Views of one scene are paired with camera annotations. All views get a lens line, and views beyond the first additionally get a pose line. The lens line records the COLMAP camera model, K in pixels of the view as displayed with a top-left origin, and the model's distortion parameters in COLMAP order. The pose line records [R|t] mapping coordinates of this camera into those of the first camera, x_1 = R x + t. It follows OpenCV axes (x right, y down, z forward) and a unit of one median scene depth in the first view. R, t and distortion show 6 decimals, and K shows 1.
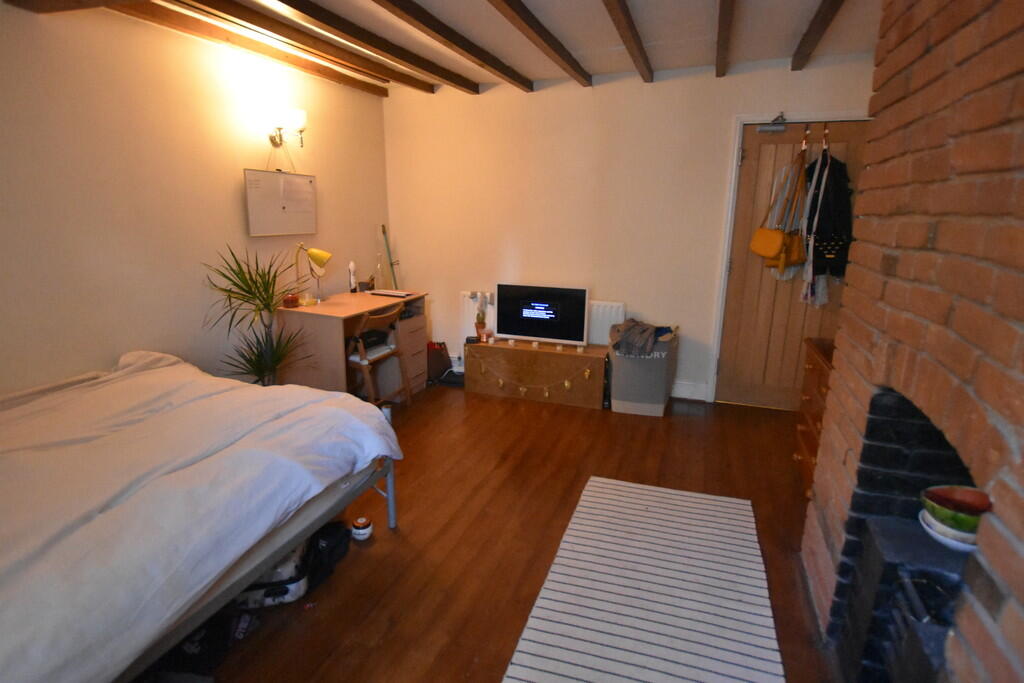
lens RADIAL K [[534.1, 0, 512.0], [0, 534.1, 341.5], [0, 0, 1]] dist [-0.000012, -0.000049]
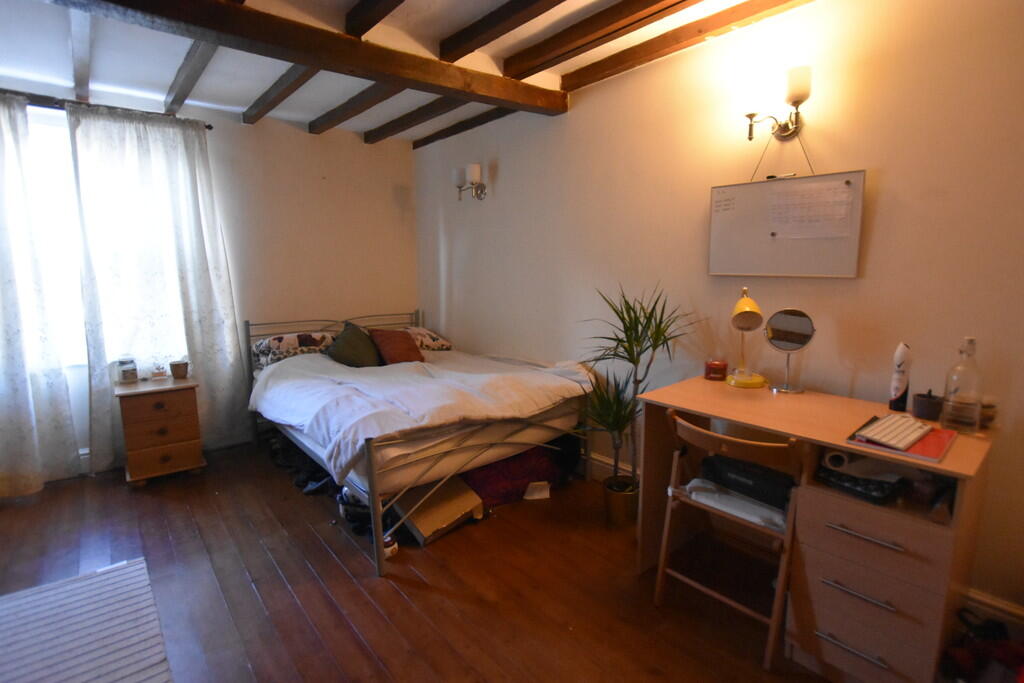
lens RADIAL K [[534.1, 0, 512.0], [0, 534.1, 341.5], [0, 0, 1]] dist [-0.000012, -0.000049]
pose [[-0.525285, 0.125119, -0.841678, 0.295969], [-0.196718, 0.944480, 0.263171, -0.237548], [0.827876, 0.303813, -0.471508, 1.088507]]
